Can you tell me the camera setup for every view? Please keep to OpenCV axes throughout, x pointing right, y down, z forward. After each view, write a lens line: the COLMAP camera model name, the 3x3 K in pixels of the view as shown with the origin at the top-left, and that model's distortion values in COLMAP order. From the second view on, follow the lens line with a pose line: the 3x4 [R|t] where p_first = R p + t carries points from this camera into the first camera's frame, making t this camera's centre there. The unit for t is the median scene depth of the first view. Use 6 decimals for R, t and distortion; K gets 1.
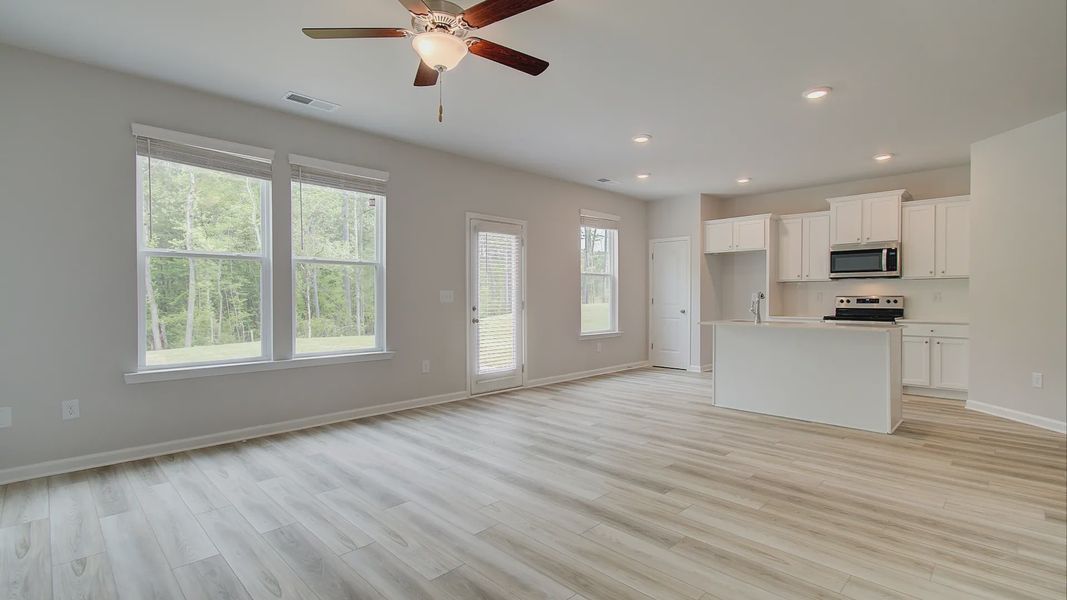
lens RADIAL K [[480.7, 0, 533.5], [0, 480.7, 300.0], [0, 0, 1]] dist [-0.000371, 0.000650]
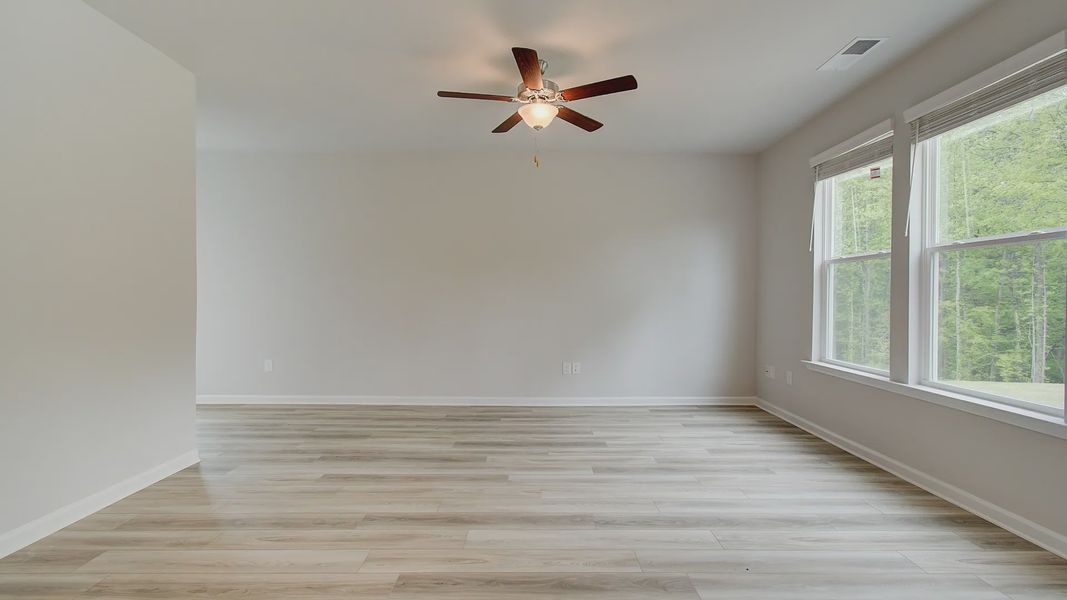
lens RADIAL K [[464.5, 0, 537.3], [0, 464.5, 298.9], [0, 0, 1]] dist [-0.000336, 0.000806]
pose [[-0.700839, 0.002782, -0.713314, 0.331879], [-0.008153, 0.999896, 0.011910, -0.010776], [0.713273, 0.014163, -0.700744, 0.868532]]
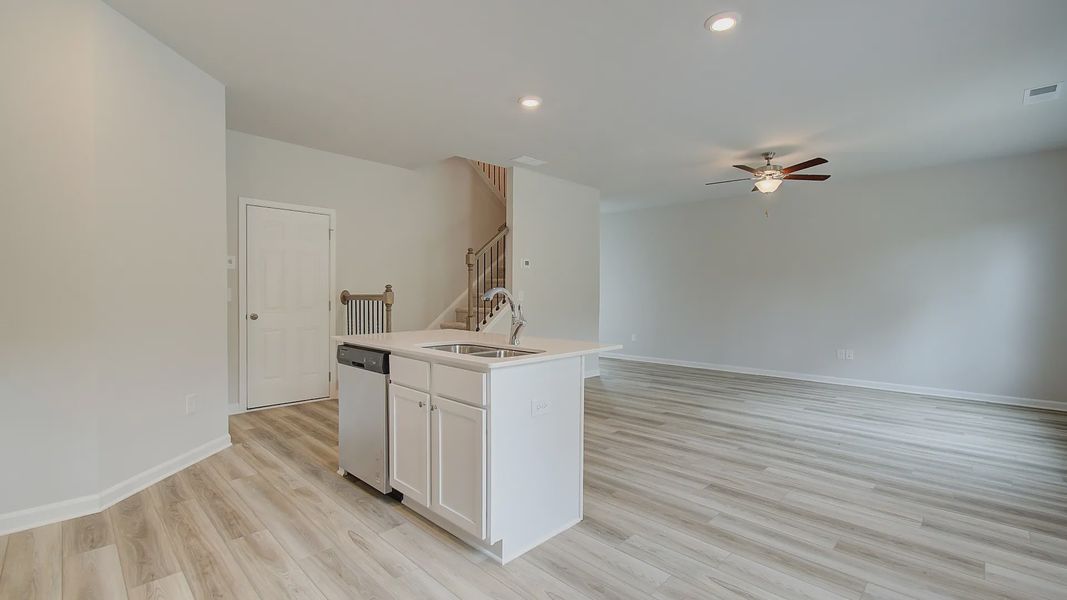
lens RADIAL K [[470.3, 0, 533.5], [0, 470.3, 300.0], [0, 0, 1]] dist [-0.003019, -0.000177]
pose [[-0.999719, -0.006477, -0.022812, 0.420910], [-0.006960, 0.999752, 0.021161, -0.015731], [0.022669, 0.021314, -0.999516, 1.422489]]
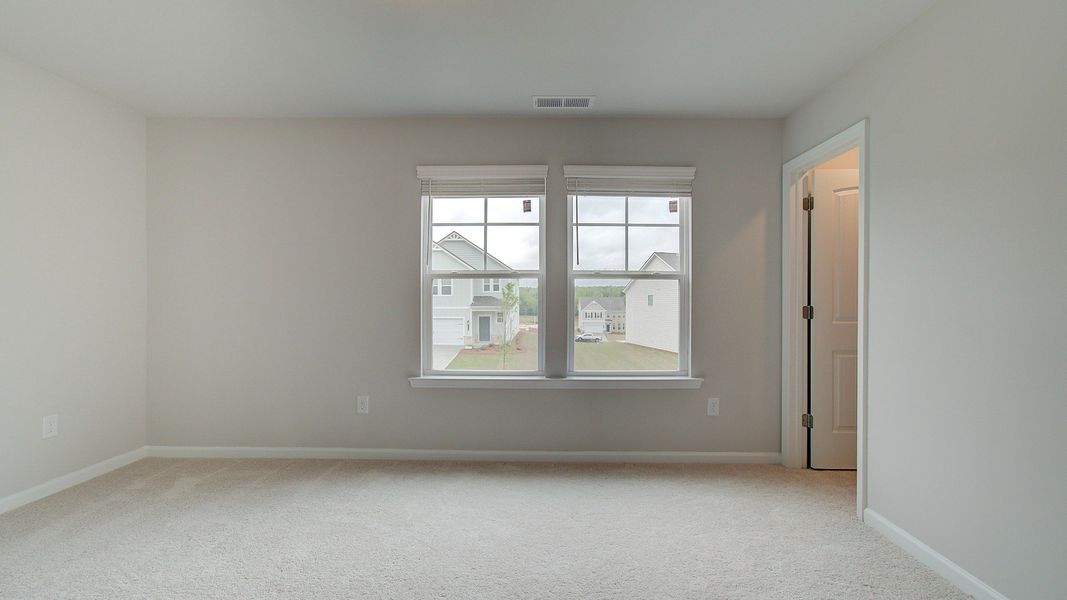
lens RADIAL K [[480.7, 0, 533.5], [0, 480.7, 300.0], [0, 0, 1]] dist [-0.000371, 0.000650]
pose [[0.699770, -0.008607, -0.714316, 0.117036], [-0.011992, 0.999645, -0.023793, -0.008549], [0.714267, 0.025215, 0.699419, 0.223464]]
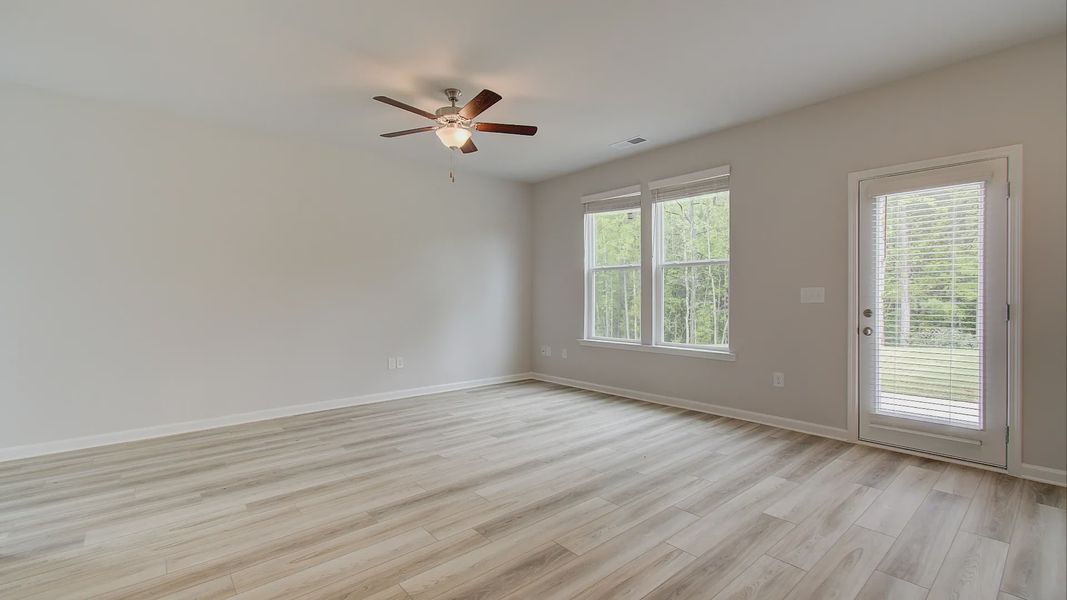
lens RADIAL K [[464.7, 0, 543.9], [0, 464.7, 300.2], [0, 0, 1]] dist [0.002829, 0.000622]
pose [[-0.055766, 0.013648, -0.998351, 0.579453], [-0.002295, 0.999902, 0.013797, -0.008557], [0.998441, 0.003061, -0.055729, 0.623712]]
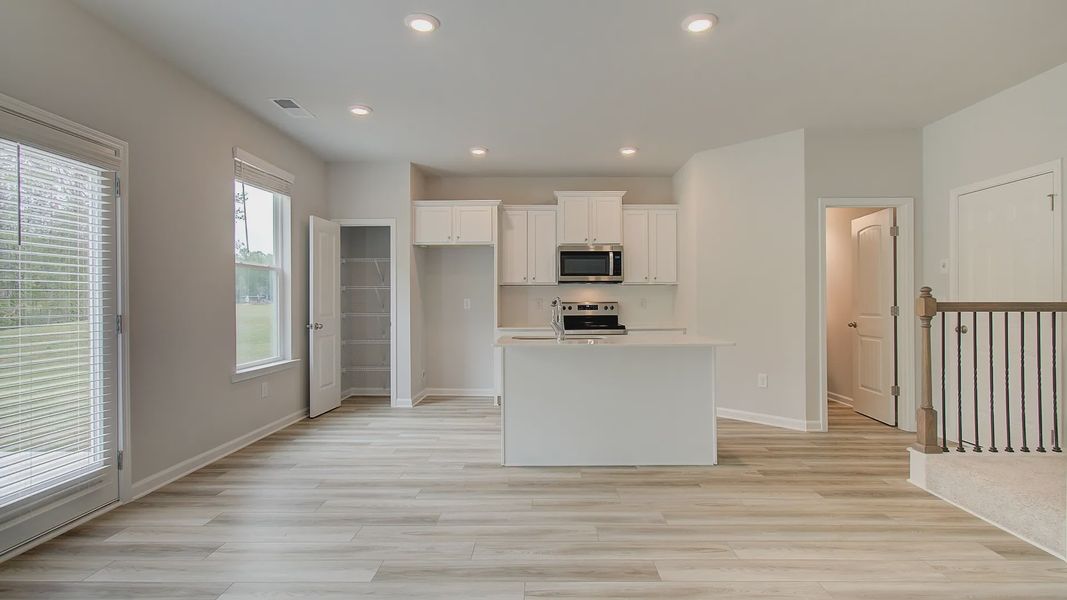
lens RADIAL K [[518.4, 0, 533.6], [0, 518.4, 302.3], [0, 0, 1]] dist [-0.009118, -0.000421]
pose [[0.713455, -0.003063, 0.700695, -0.098193], [0.007922, 0.999962, -0.003695, -0.006154], [-0.700657, 0.008187, 0.713452, 0.433267]]
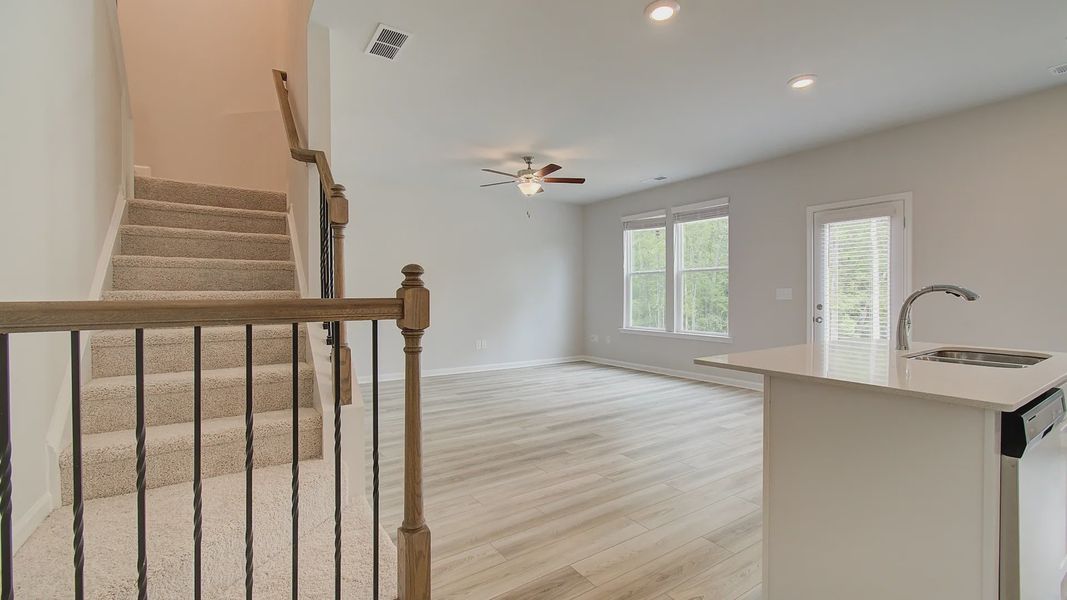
lens RADIAL K [[471.1, 0, 556.6], [0, 471.1, 295.6], [0, 0, 1]] dist [0.000163, 0.000028]
pose [[-0.143353, 0.005764, -0.989655, 0.916653], [-0.003763, 0.999973, 0.006369, -0.008486], [0.989664, 0.004637, -0.143327, 0.661354]]
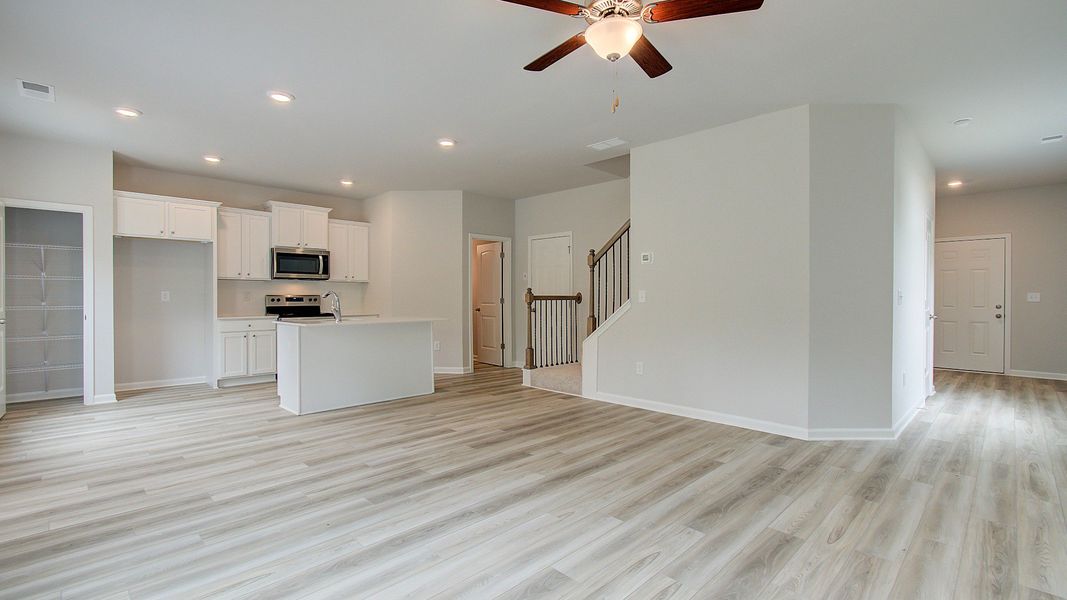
lens RADIAL K [[487.8, 0, 538.6], [0, 487.8, 300.3], [0, 0, 1]] dist [-0.000098, -0.000837]
pose [[0.000434, -0.009779, 0.999952, -0.526957], [0.005776, 0.999936, 0.009776, -0.004916], [-0.999983, 0.005771, 0.000490, 0.522974]]
